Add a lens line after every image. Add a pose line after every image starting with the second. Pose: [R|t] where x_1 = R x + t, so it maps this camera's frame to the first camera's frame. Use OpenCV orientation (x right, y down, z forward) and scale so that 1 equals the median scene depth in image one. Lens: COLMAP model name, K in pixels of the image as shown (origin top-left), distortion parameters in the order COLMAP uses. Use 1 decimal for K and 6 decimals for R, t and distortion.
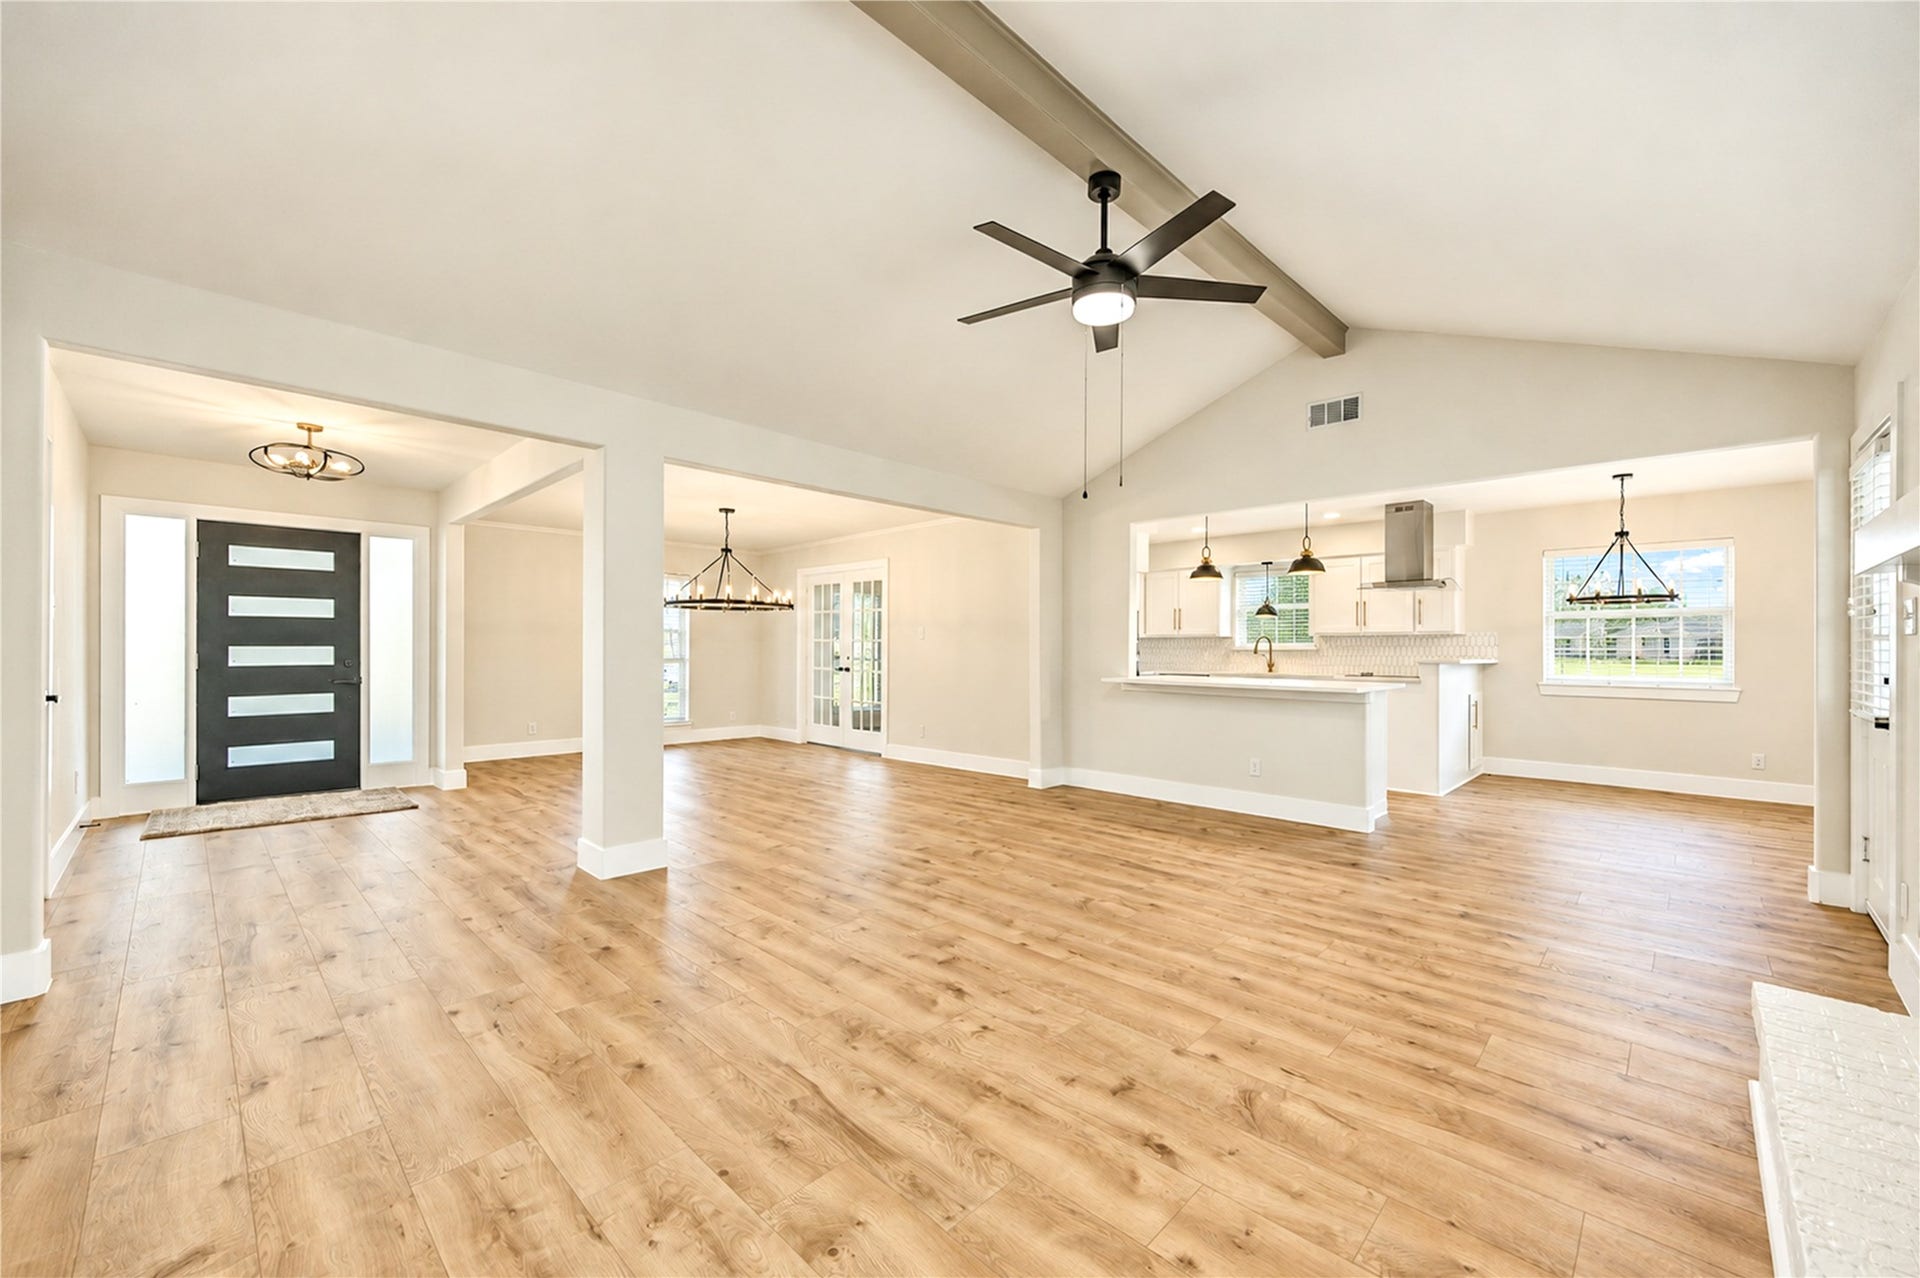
lens RADIAL K [[760.5, 0, 964.9], [0, 760.5, 641.4], [0, 0, 1]] dist [0.009396, -0.000021]
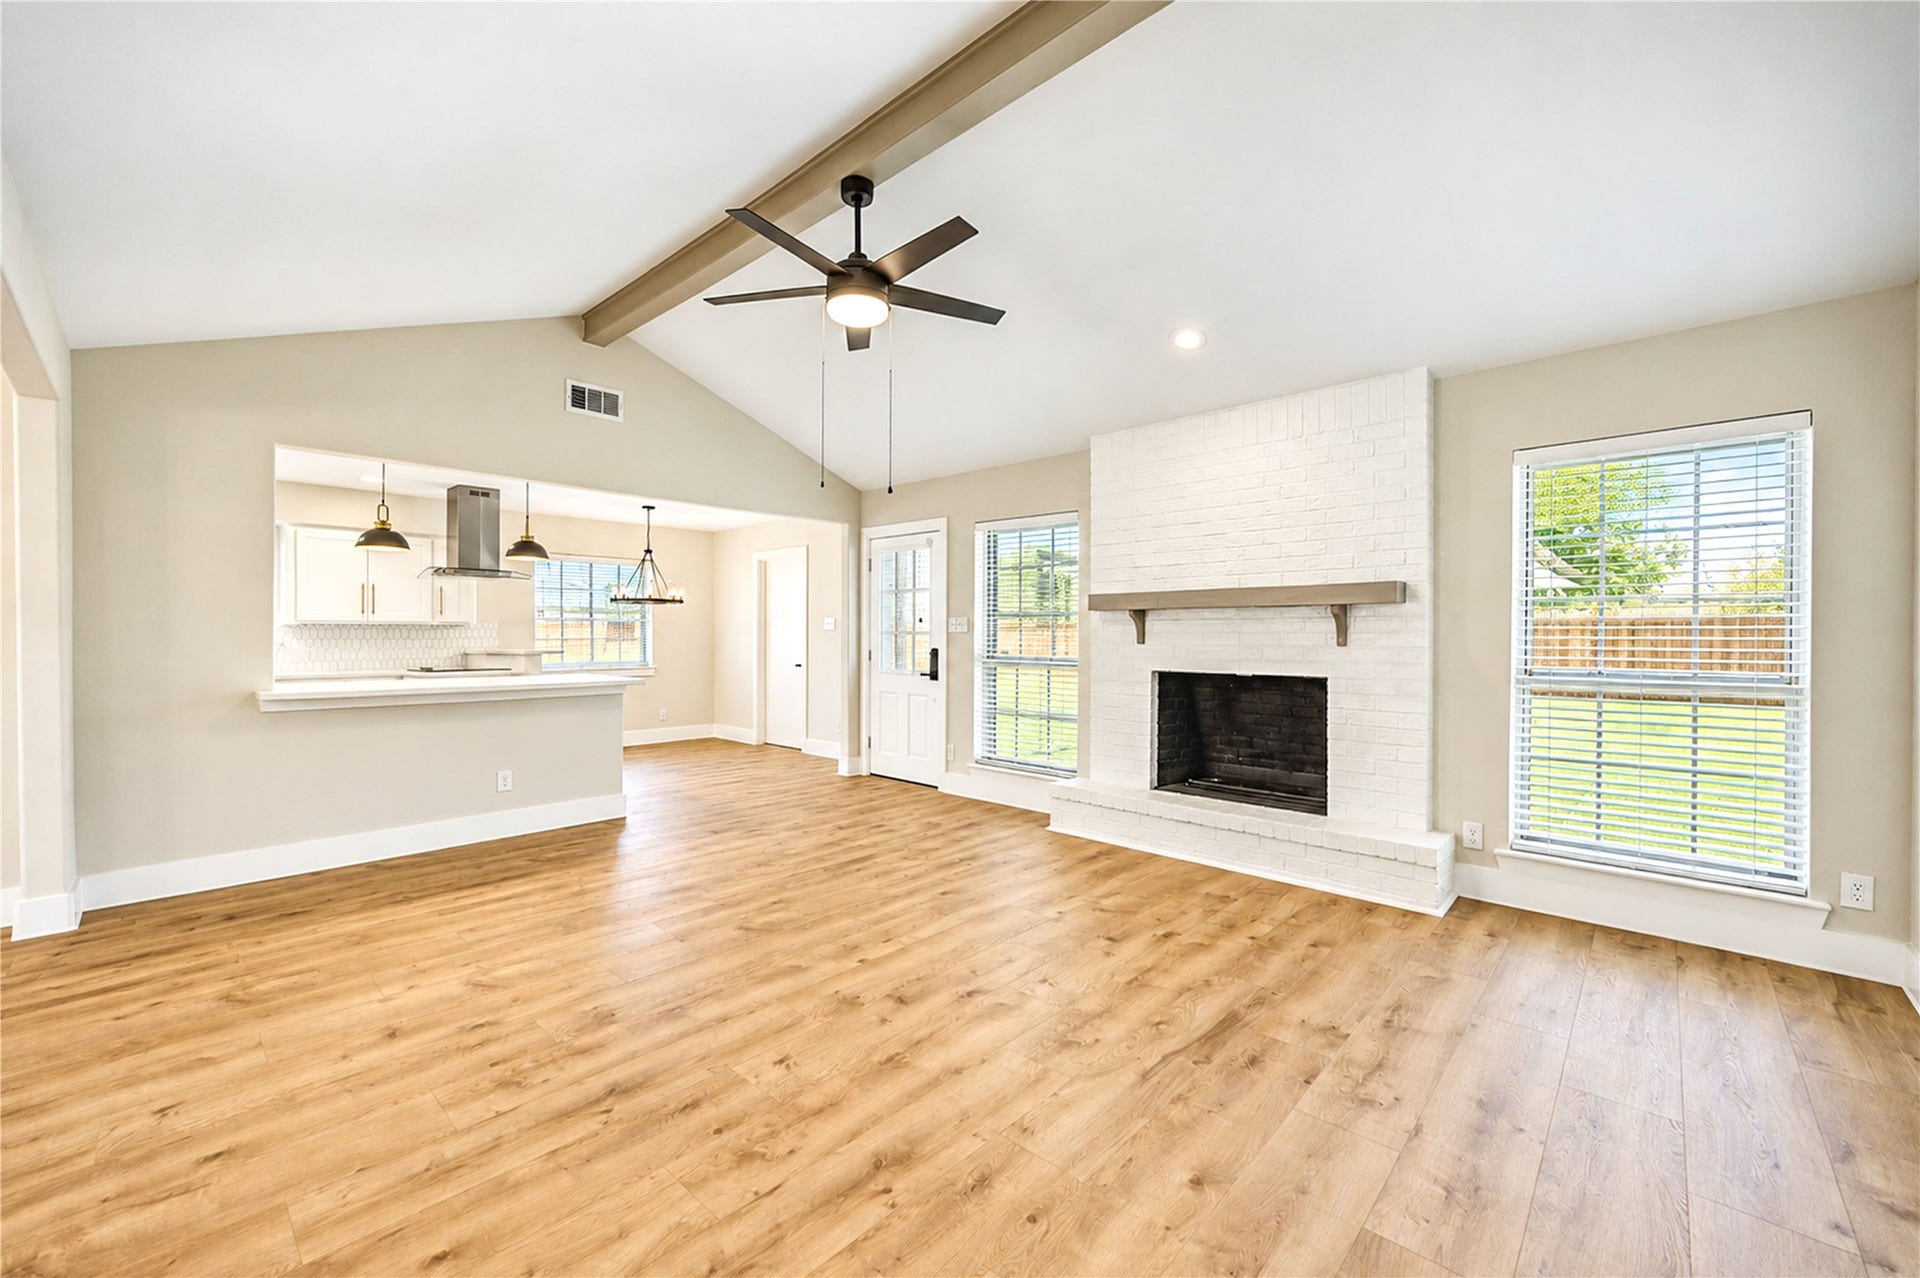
lens RADIAL K [[760.5, 0, 964.9], [0, 760.5, 641.4], [0, 0, 1]] dist [0.009396, -0.000021]
pose [[-0.023135, -0.013426, 0.999642, -0.687612], [-0.003647, 0.999904, 0.013345, -0.006883], [-0.999726, -0.003337, -0.023181, 0.719649]]
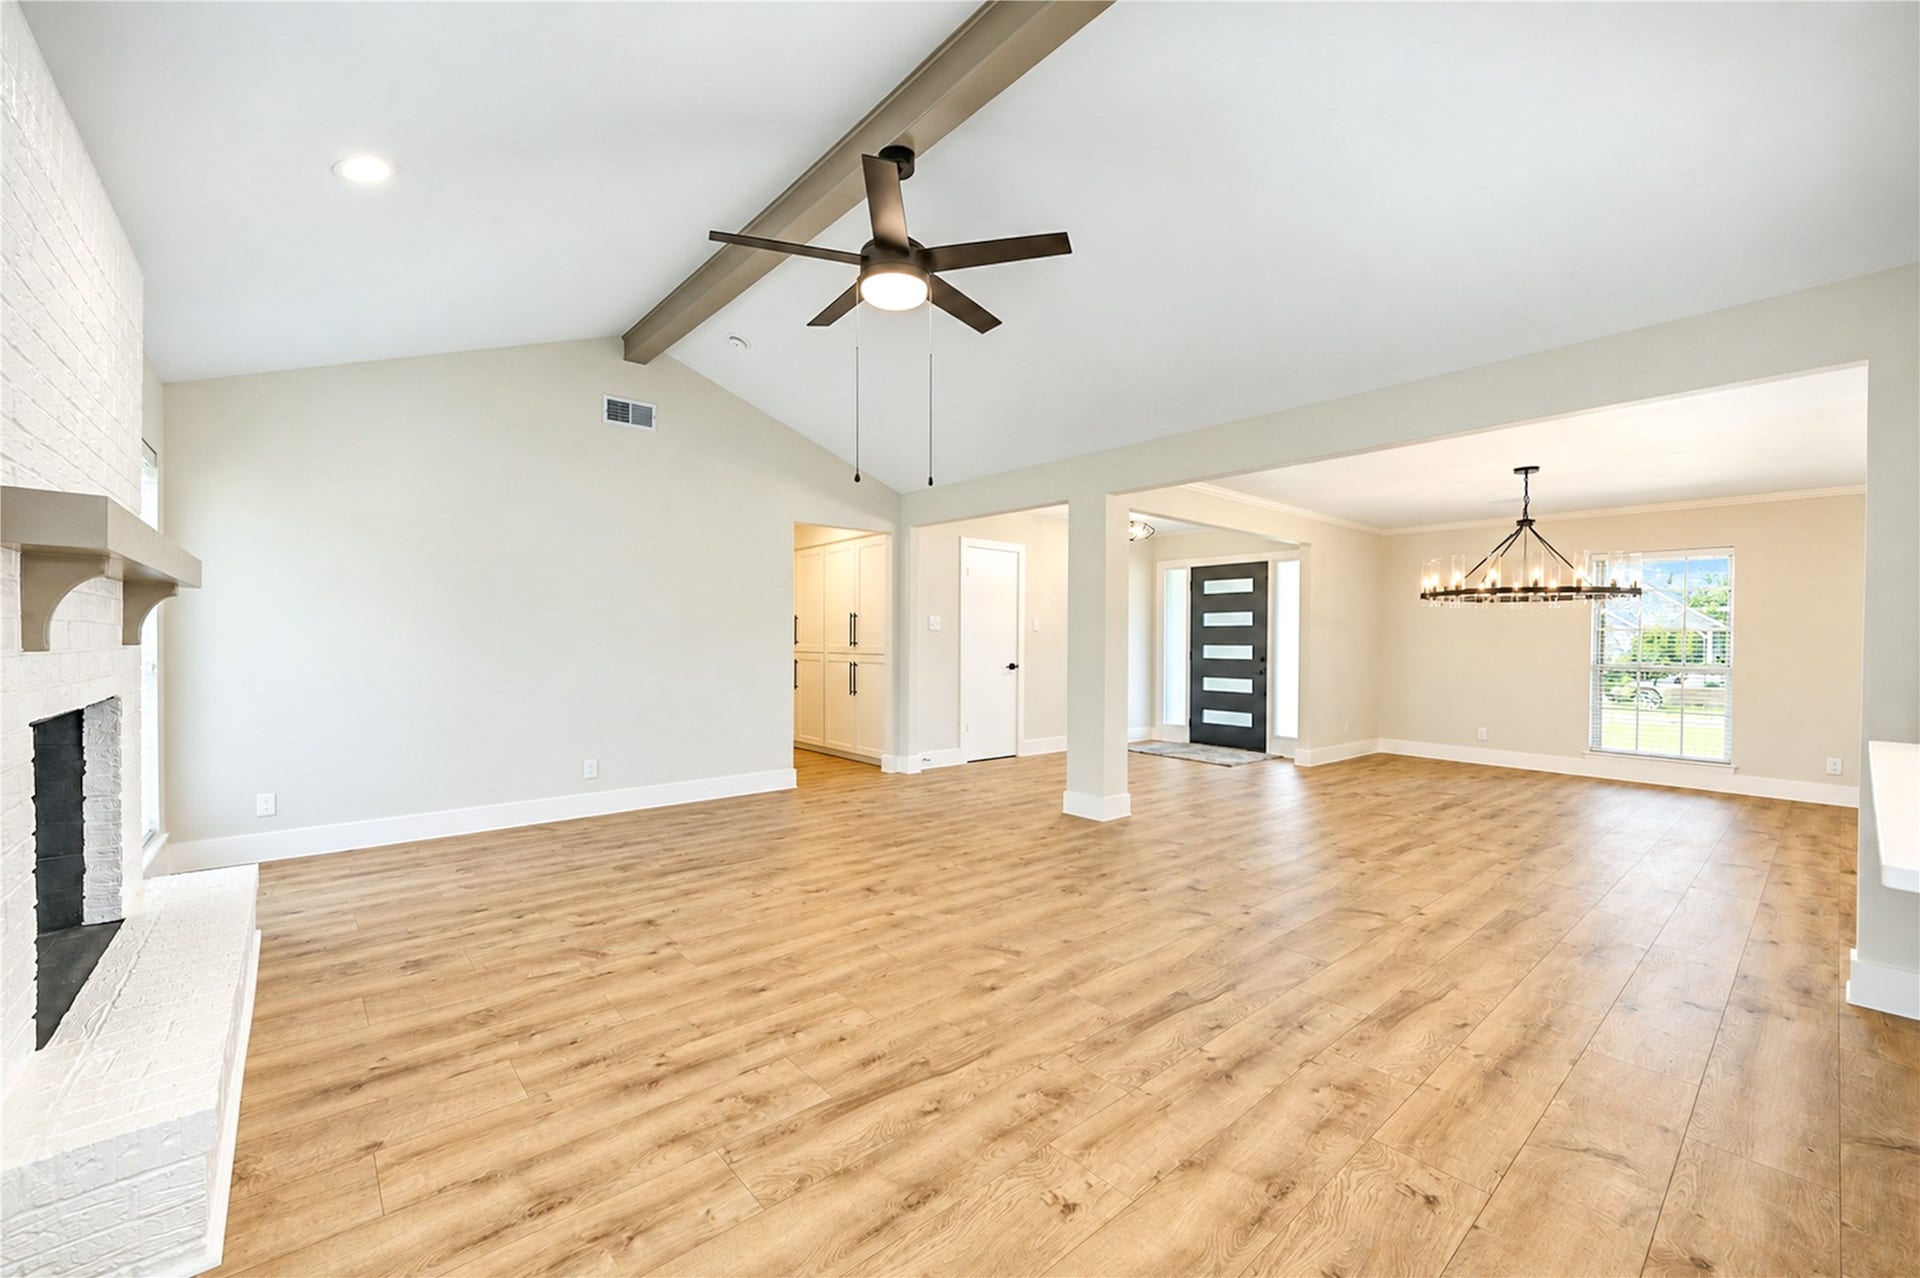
lens RADIAL K [[760.5, 0, 964.9], [0, 760.5, 641.4], [0, 0, 1]] dist [0.009396, -0.000021]
pose [[-0.087124, -0.003740, -0.996190, 0.918698], [-0.008510, 0.999959, -0.003010, 0.010620], [0.996161, 0.008215, -0.087152, 0.958823]]
